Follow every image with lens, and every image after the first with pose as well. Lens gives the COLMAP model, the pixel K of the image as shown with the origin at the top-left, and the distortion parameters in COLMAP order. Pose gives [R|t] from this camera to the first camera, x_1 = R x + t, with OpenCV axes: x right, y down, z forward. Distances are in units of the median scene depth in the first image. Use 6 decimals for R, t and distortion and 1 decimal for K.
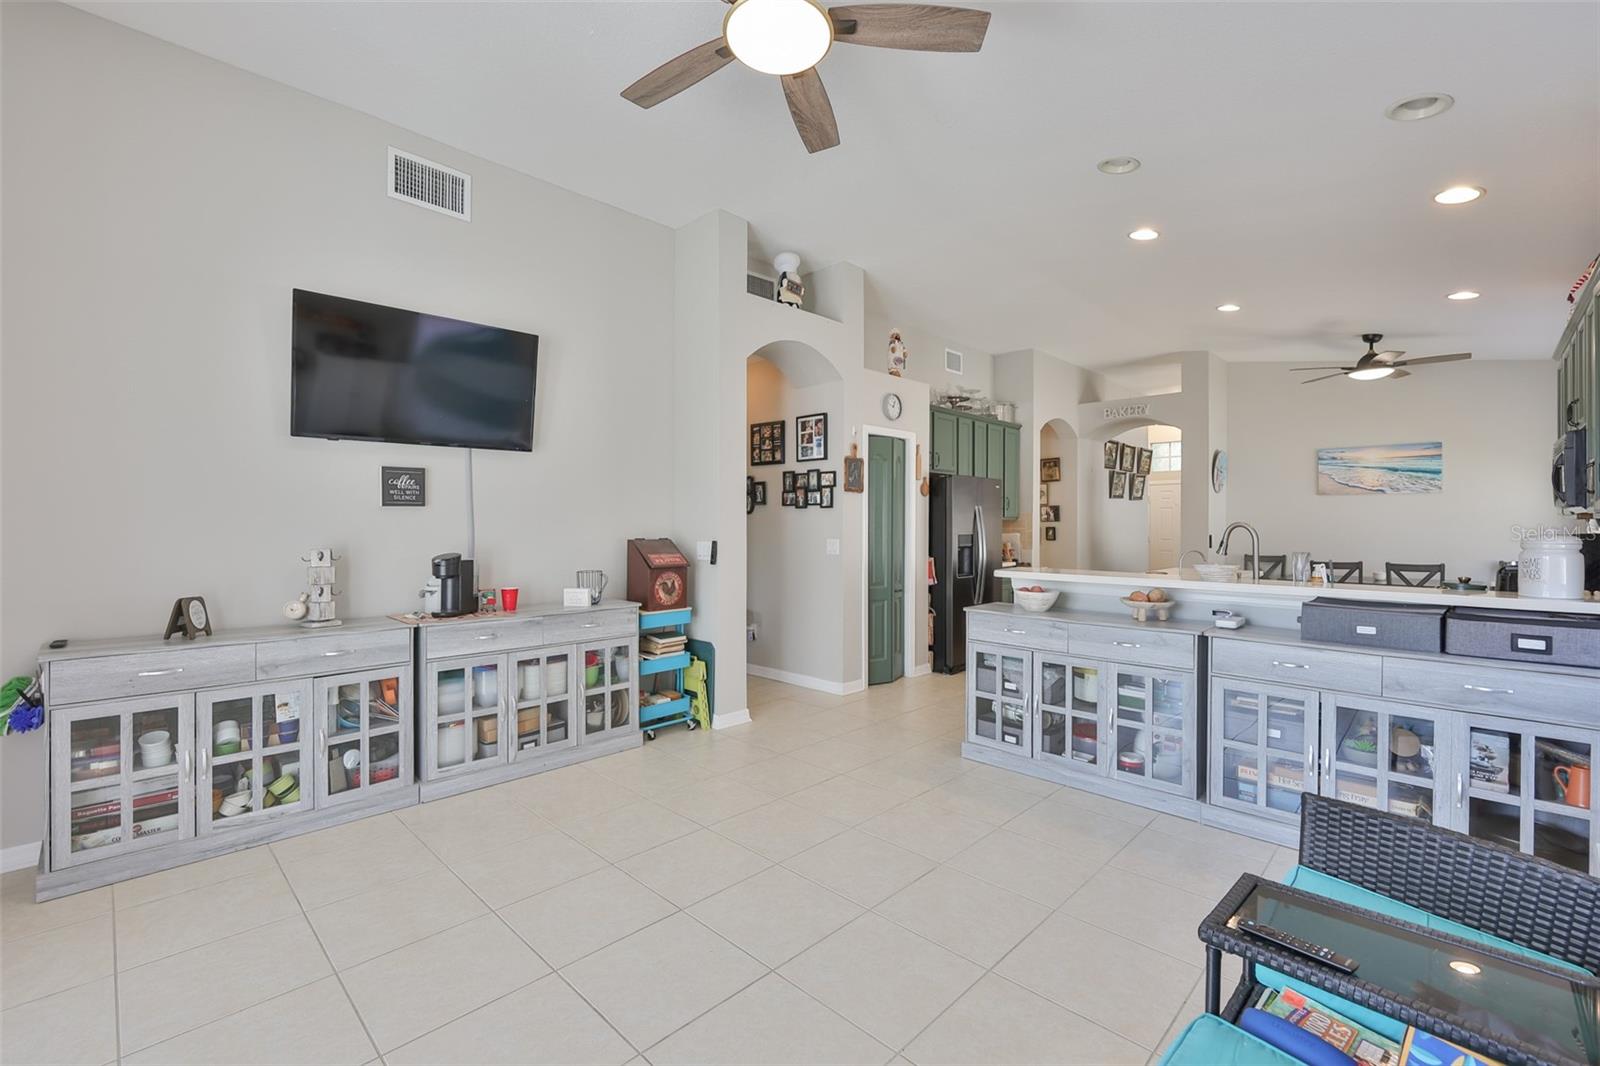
lens RADIAL K [[697.2, 0, 806.1], [0, 697.2, 529.6], [0, 0, 1]] dist [-0.003426, -0.000150]
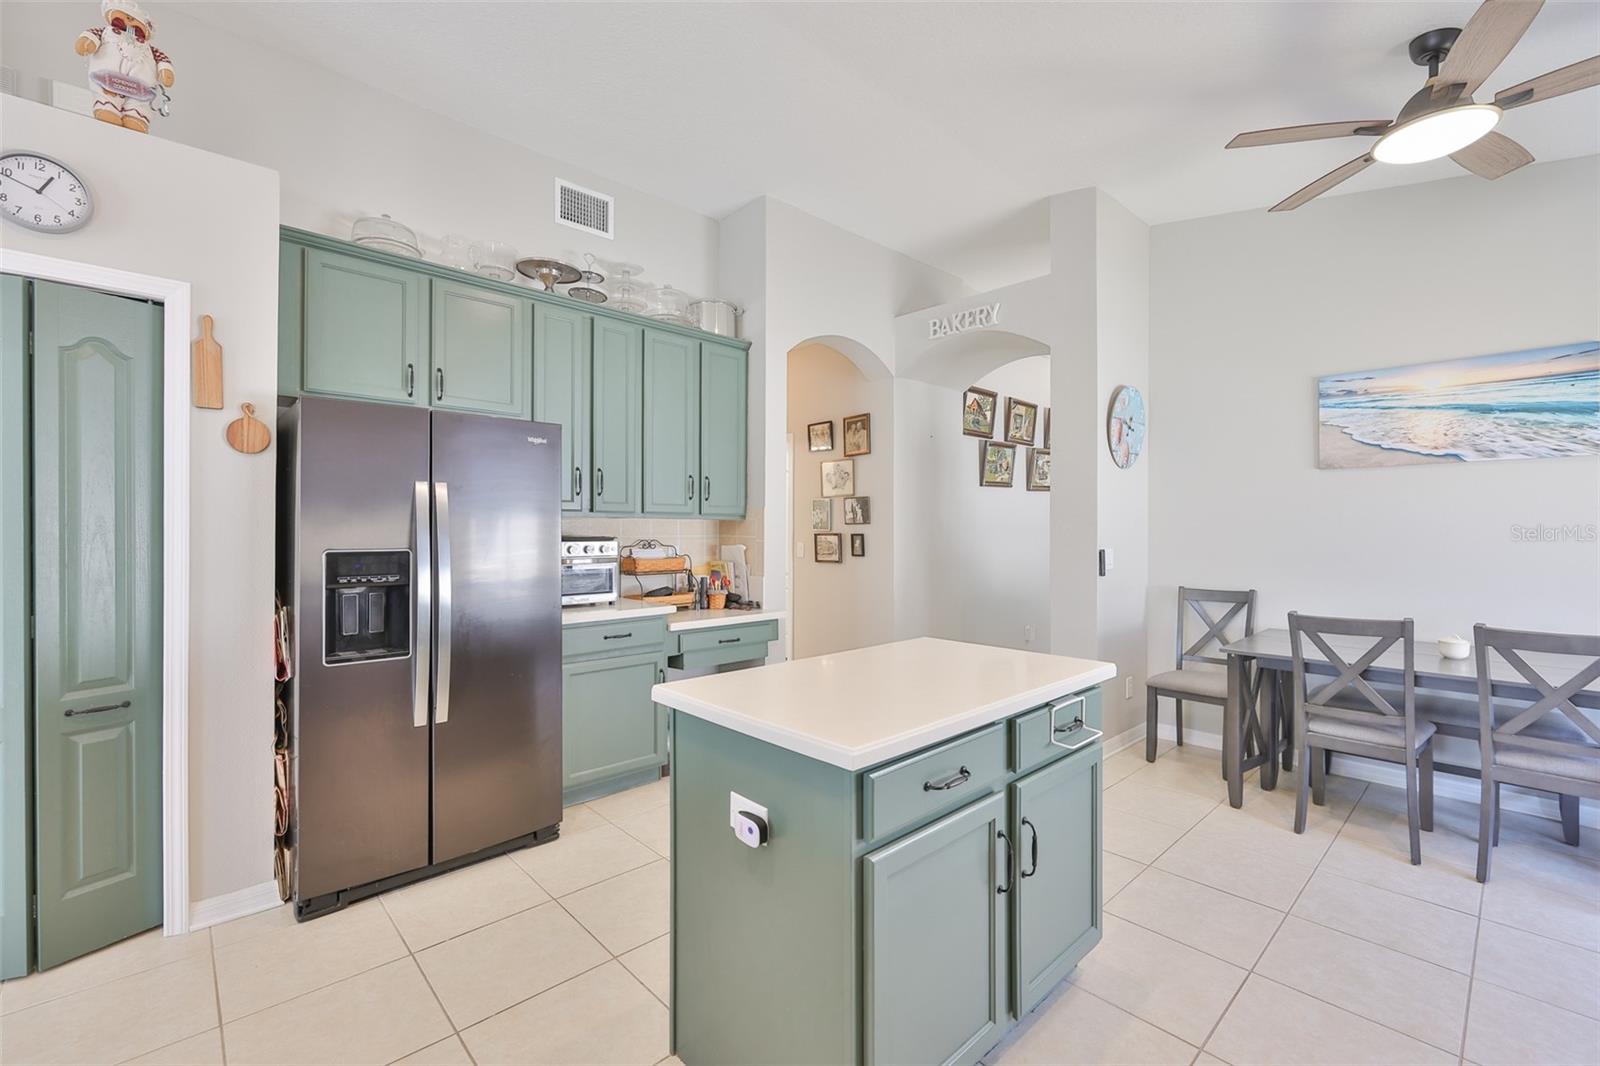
lens RADIAL K [[705.9, 0, 808.0], [0, 705.9, 528.5], [0, 0, 1]] dist [0.001766, 0.000499]
pose [[0.999459, 0.001342, -0.032862, 0.499843], [-0.001685, 0.999944, -0.010429, -0.002708], [0.032846, 0.010479, 0.999405, 0.624864]]
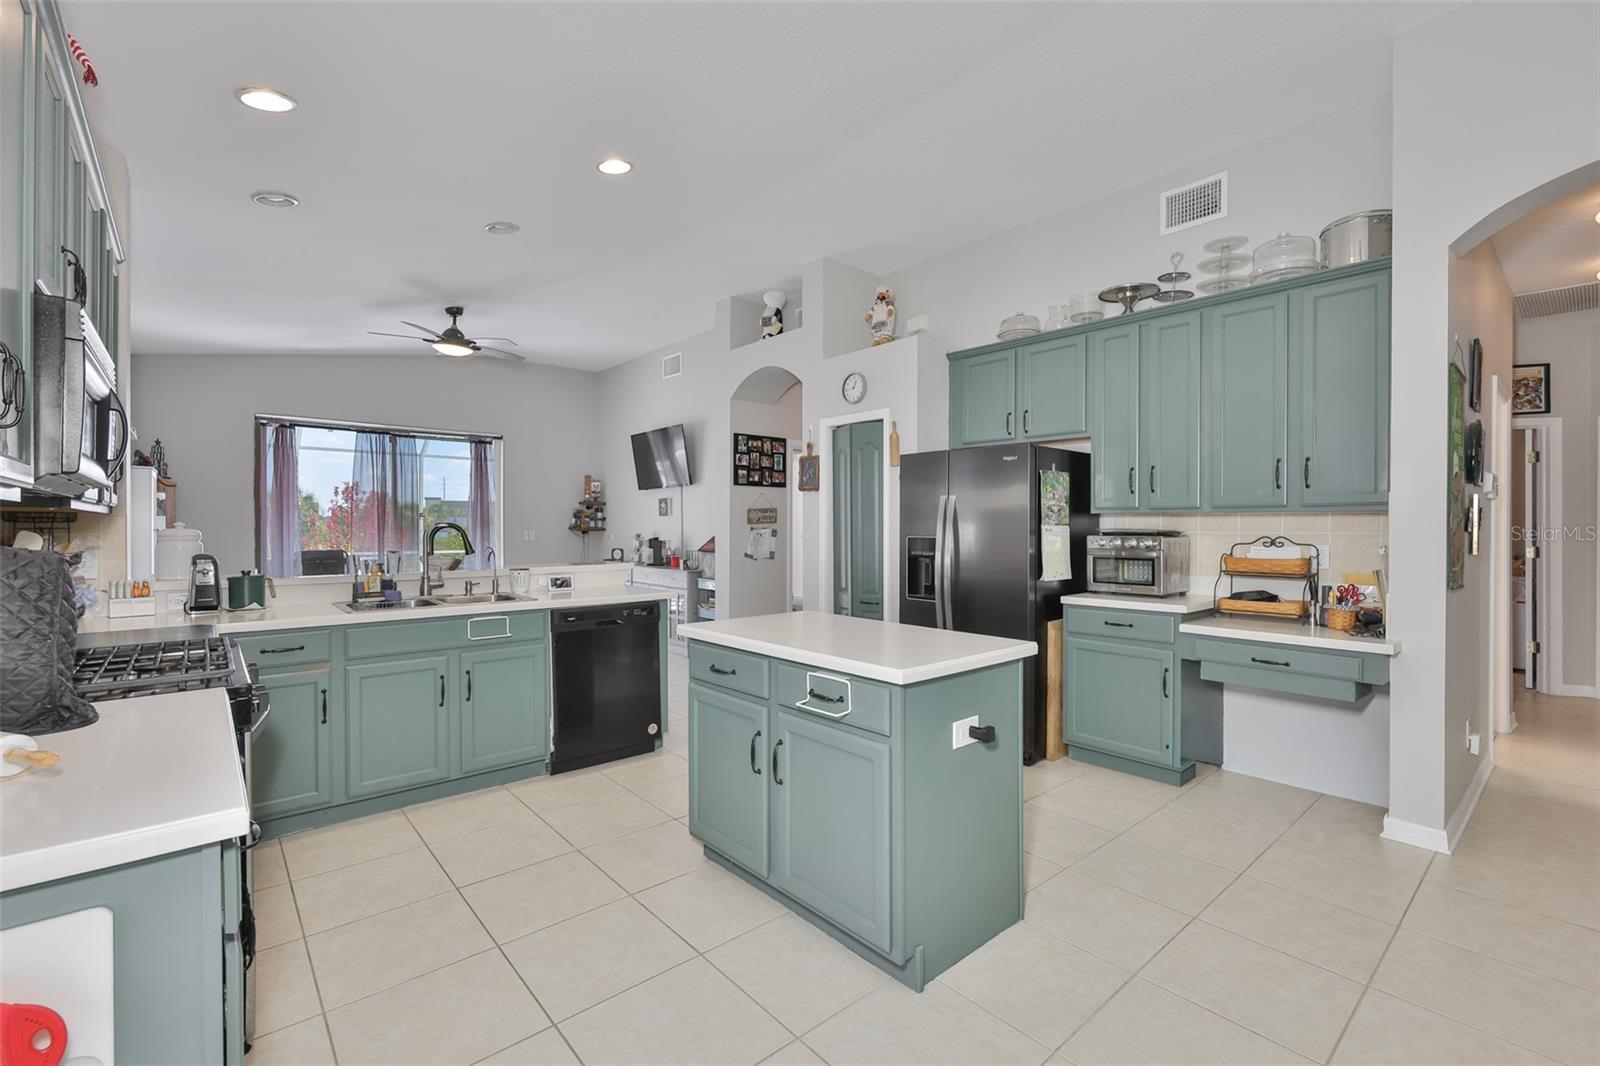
lens RADIAL K [[696.1, 0, 795.3], [0, 696.1, 528.0], [0, 0, 1]] dist [0.000884, 0.000229]
pose [[-0.099189, 0.003310, -0.995063, 0.946651], [-0.009452, 0.999946, 0.004269, -0.004633], [0.995024, 0.009828, -0.099152, 0.965628]]
